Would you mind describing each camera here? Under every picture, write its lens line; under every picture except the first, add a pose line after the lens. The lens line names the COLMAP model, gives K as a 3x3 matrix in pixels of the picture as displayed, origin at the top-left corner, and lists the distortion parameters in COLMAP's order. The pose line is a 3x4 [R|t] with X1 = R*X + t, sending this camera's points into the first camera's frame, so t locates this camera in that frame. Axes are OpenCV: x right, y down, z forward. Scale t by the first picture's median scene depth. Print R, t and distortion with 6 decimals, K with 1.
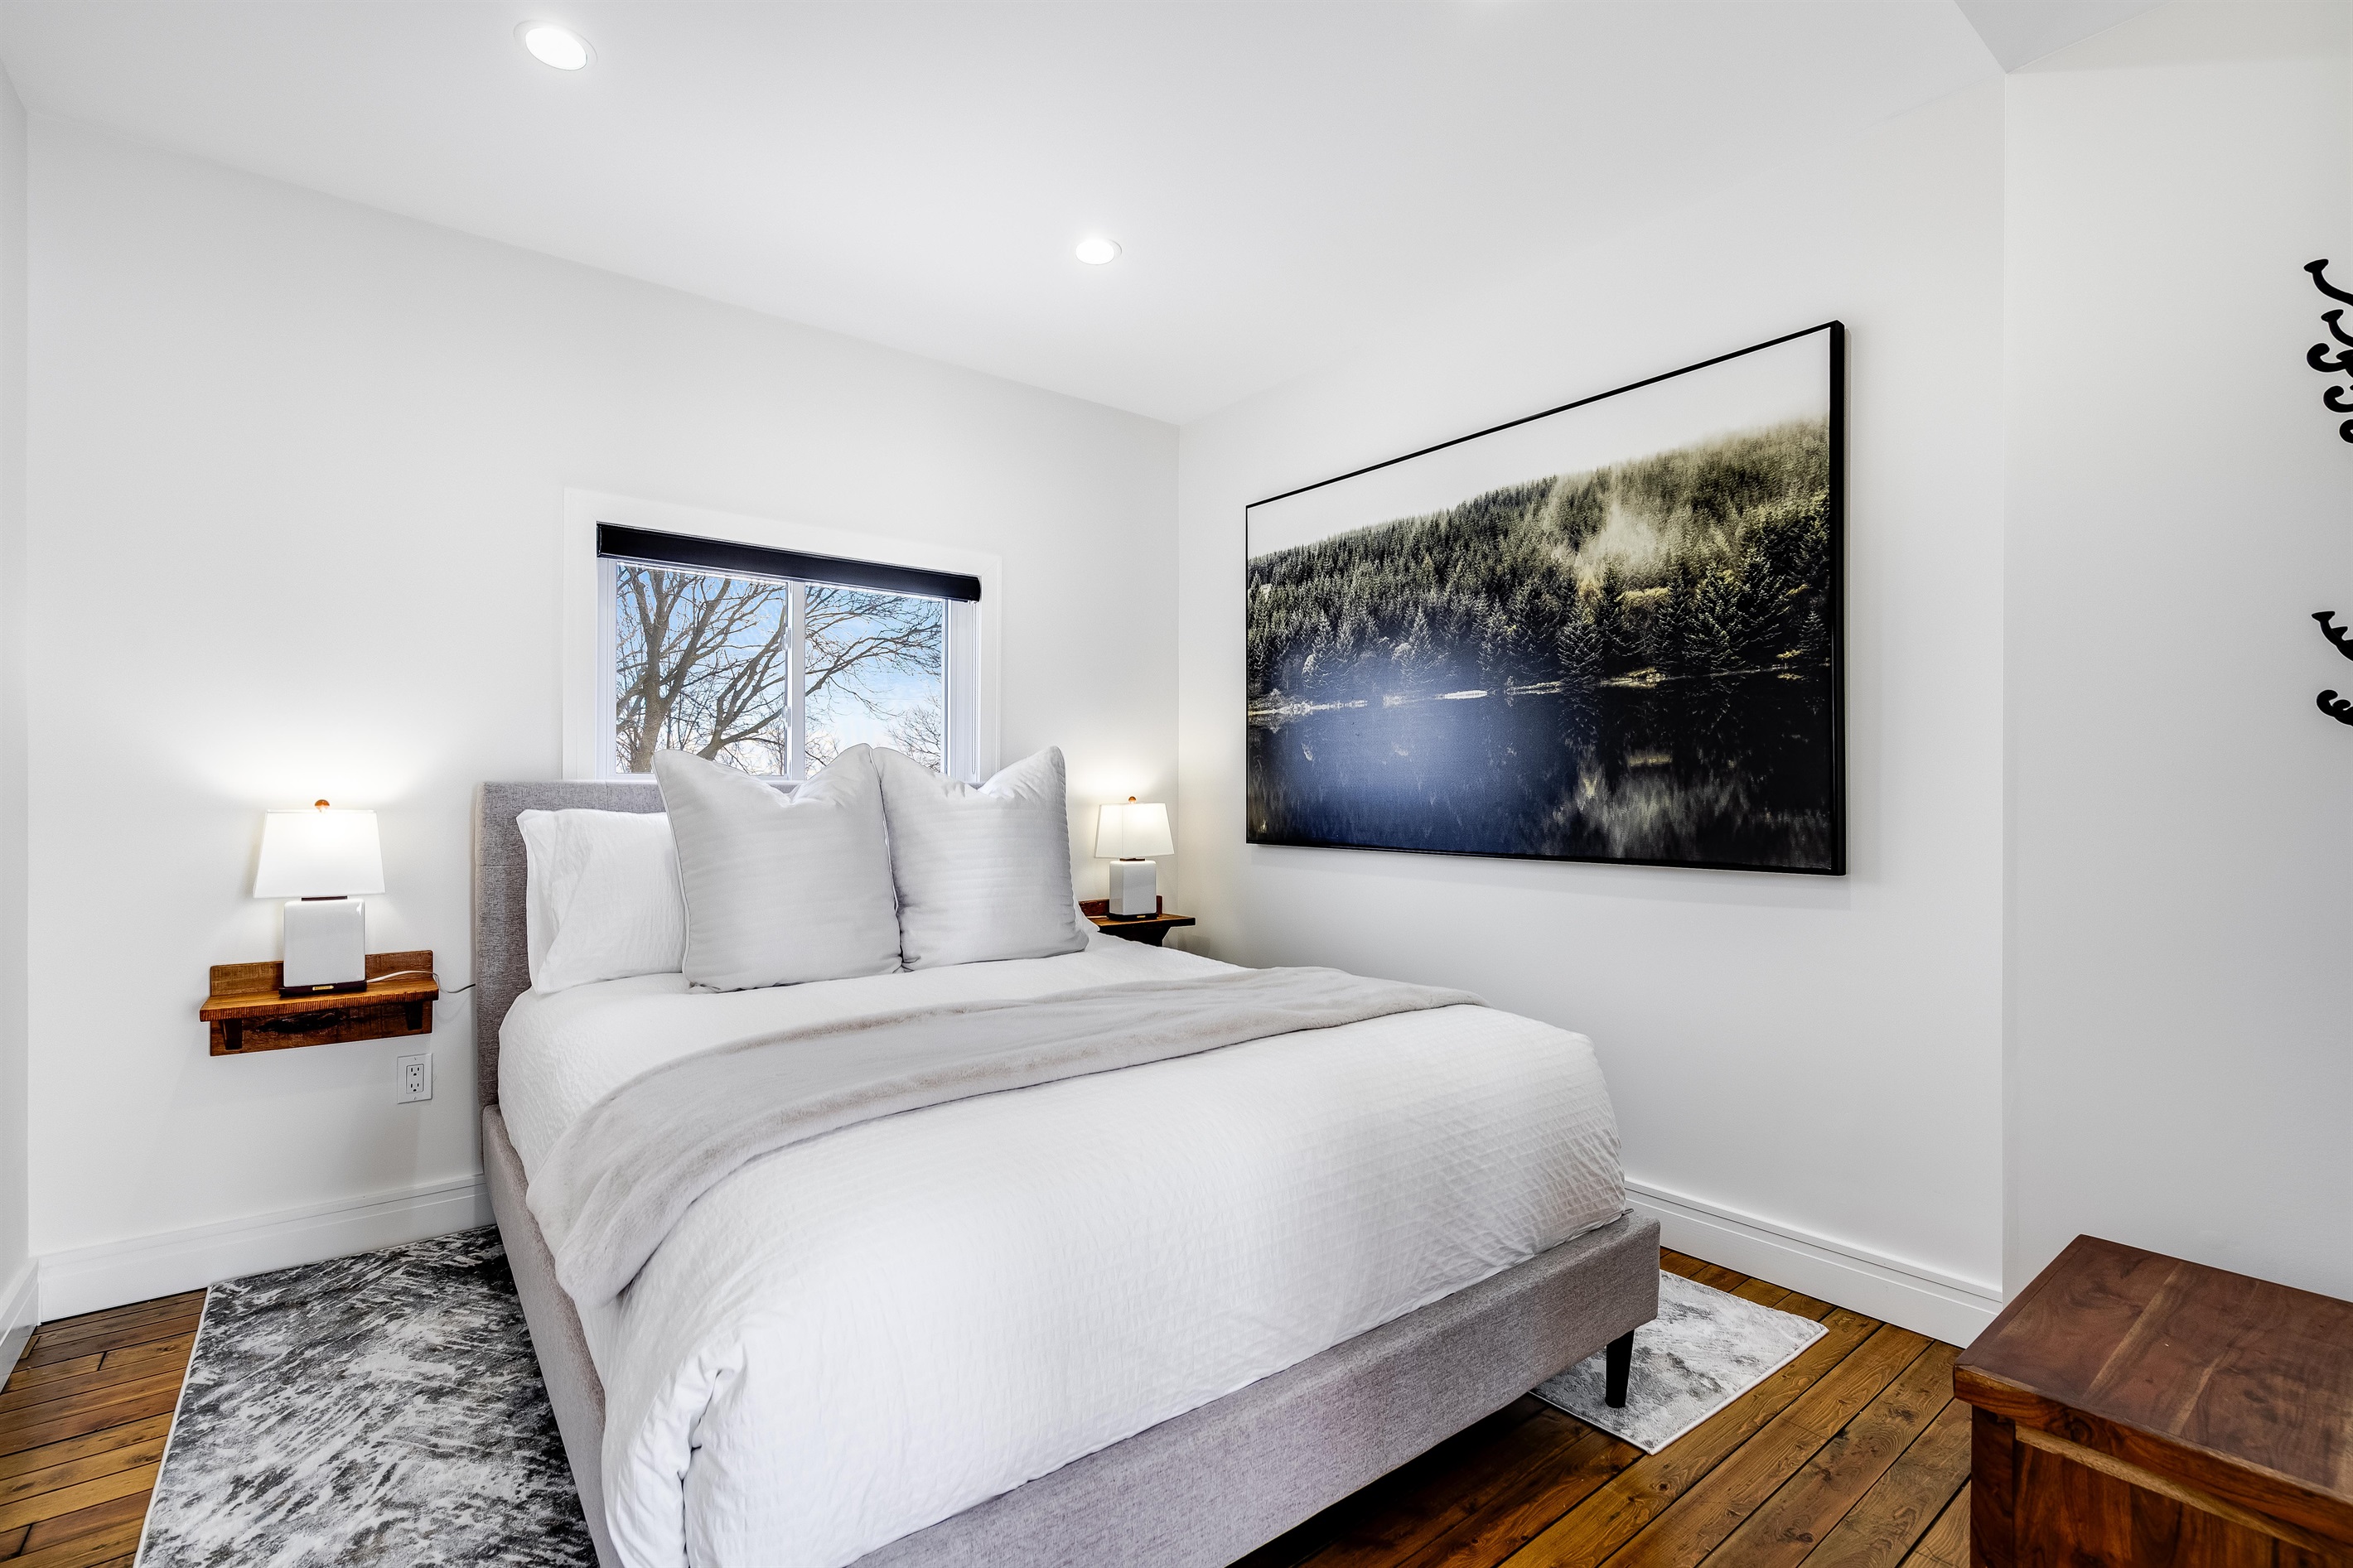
lens RADIAL K [[1075.5, 0, 1178.2], [0, 1075.5, 796.0], [0, 0, 1]] dist [0.002430, 0.000658]
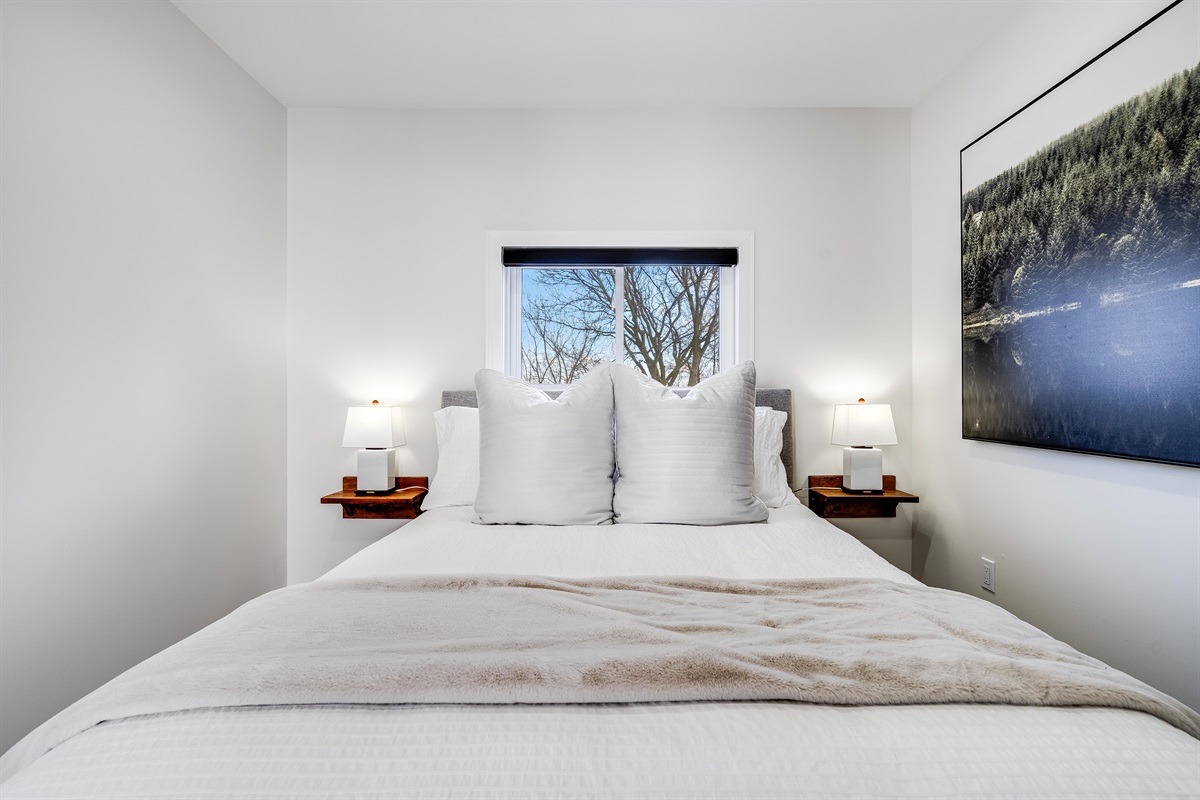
lens RADIAL K [[548.6, 0, 599.5], [0, 548.6, 389.1], [0, 0, 1]] dist [0.002430, 0.000658]
pose [[0.784463, -0.008344, -0.620119, 0.141149], [0.000837, 0.999923, -0.012397, -0.003239], [0.620175, 0.009206, 0.784410, 0.330654]]
